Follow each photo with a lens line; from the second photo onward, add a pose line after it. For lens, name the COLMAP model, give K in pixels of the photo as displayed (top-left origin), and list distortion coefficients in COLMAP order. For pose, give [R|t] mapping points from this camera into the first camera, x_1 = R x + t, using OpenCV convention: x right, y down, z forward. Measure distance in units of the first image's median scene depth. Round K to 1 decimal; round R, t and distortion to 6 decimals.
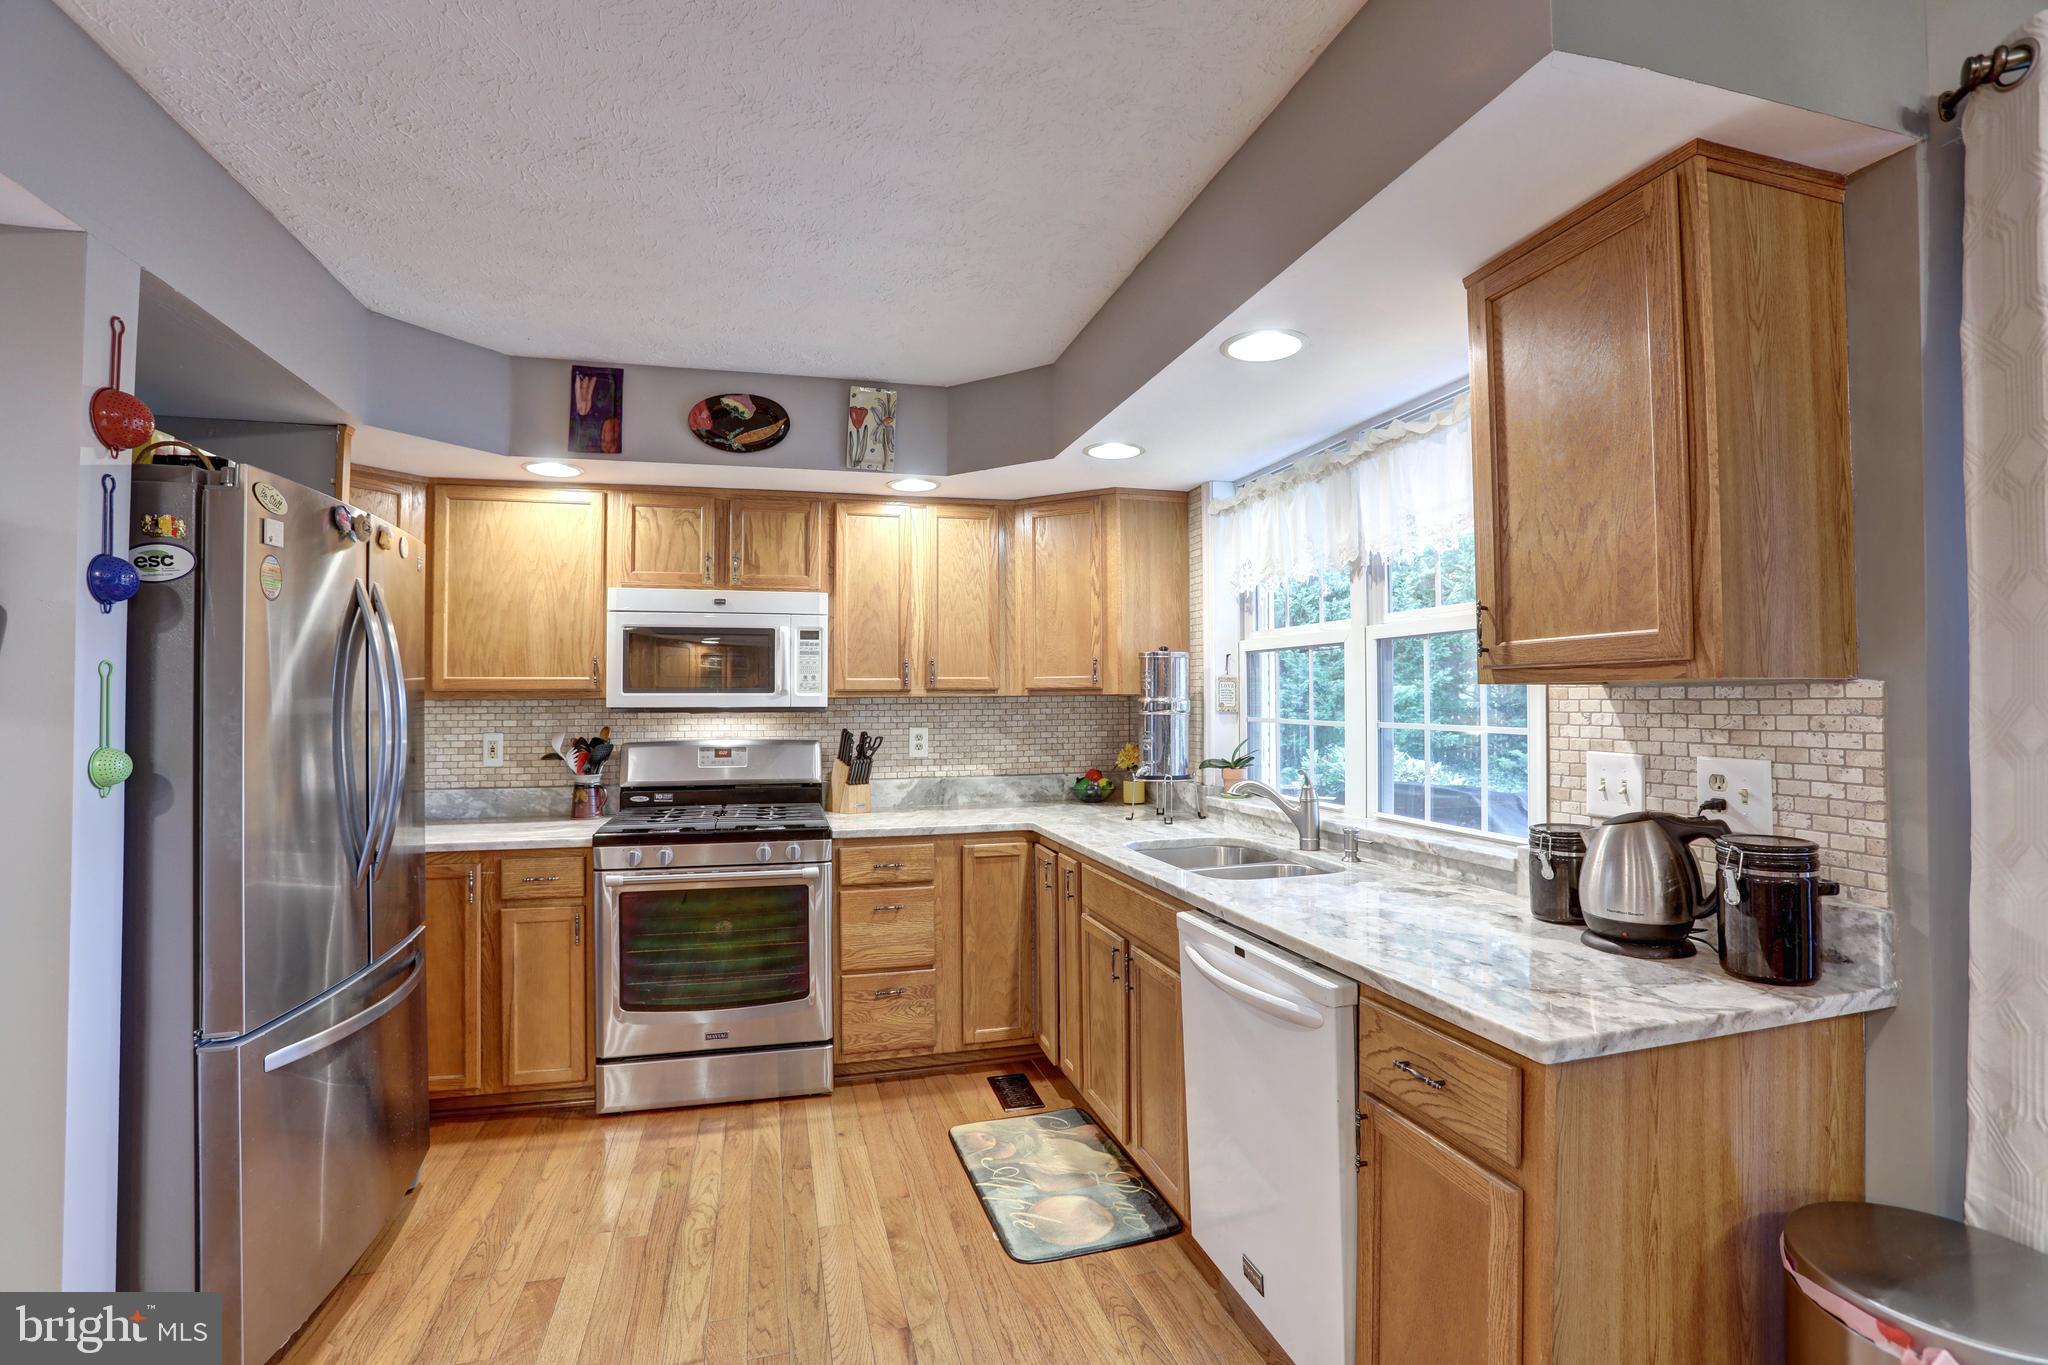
lens RADIAL K [[925.0, 0, 1013.8], [0, 925.0, 674.7], [0, 0, 1]] dist [-0.056190, 0.018527]
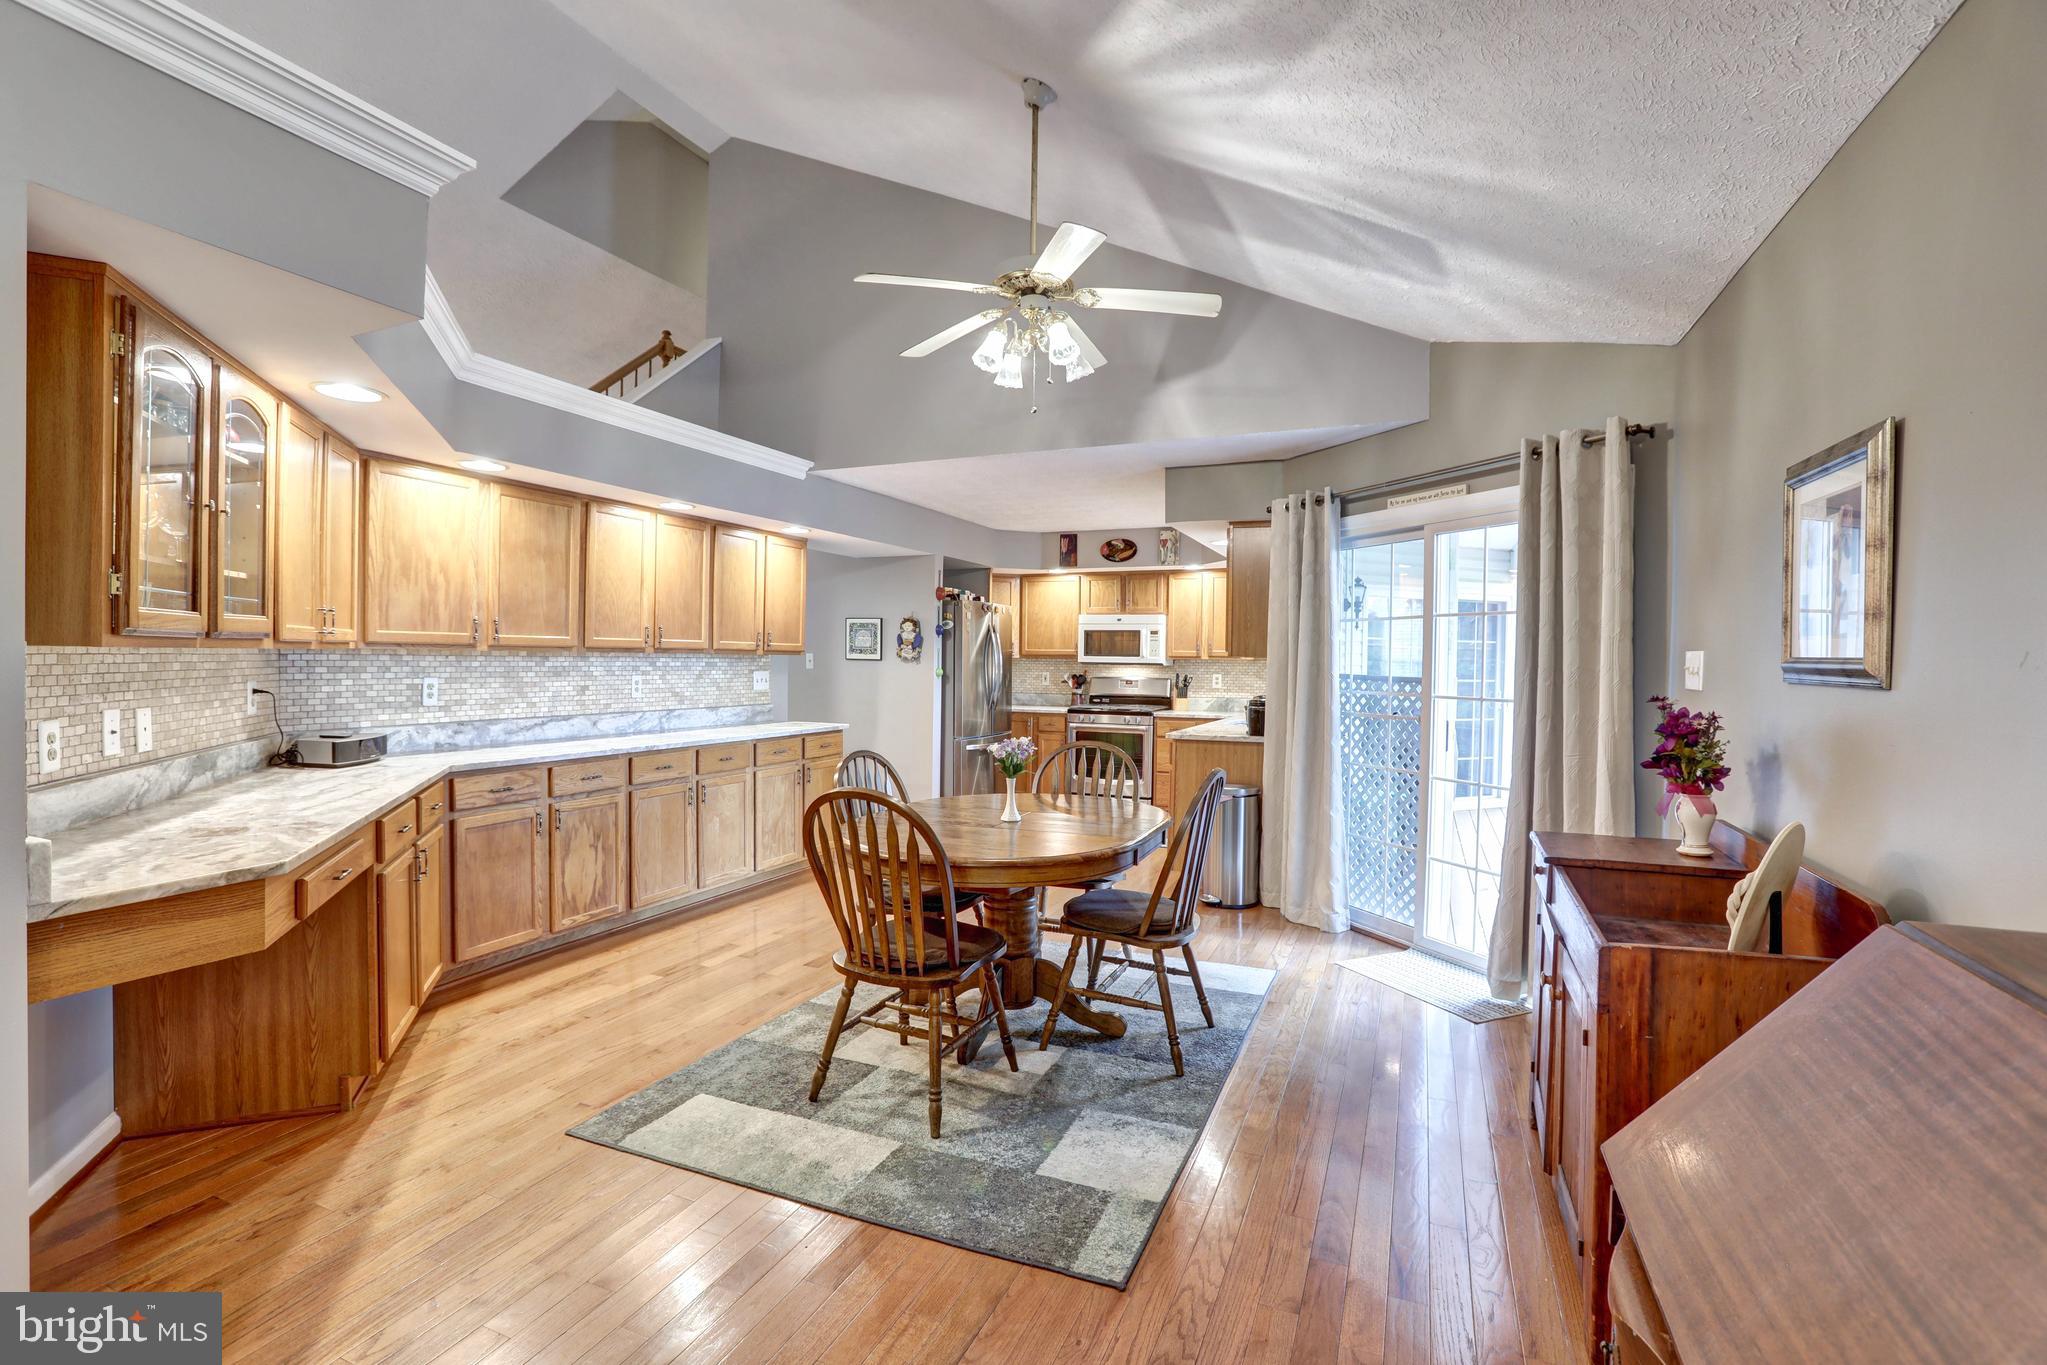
lens RADIAL K [[924.5, 0, 1026.6], [0, 924.5, 669.7], [0, 0, 1]] dist [-0.056190, 0.018527]
pose [[0.788498, 0.021291, -0.614668, 1.022821], [0.000773, 0.999366, 0.035608, -0.034575], [0.615036, -0.028552, 0.787982, -1.118886]]
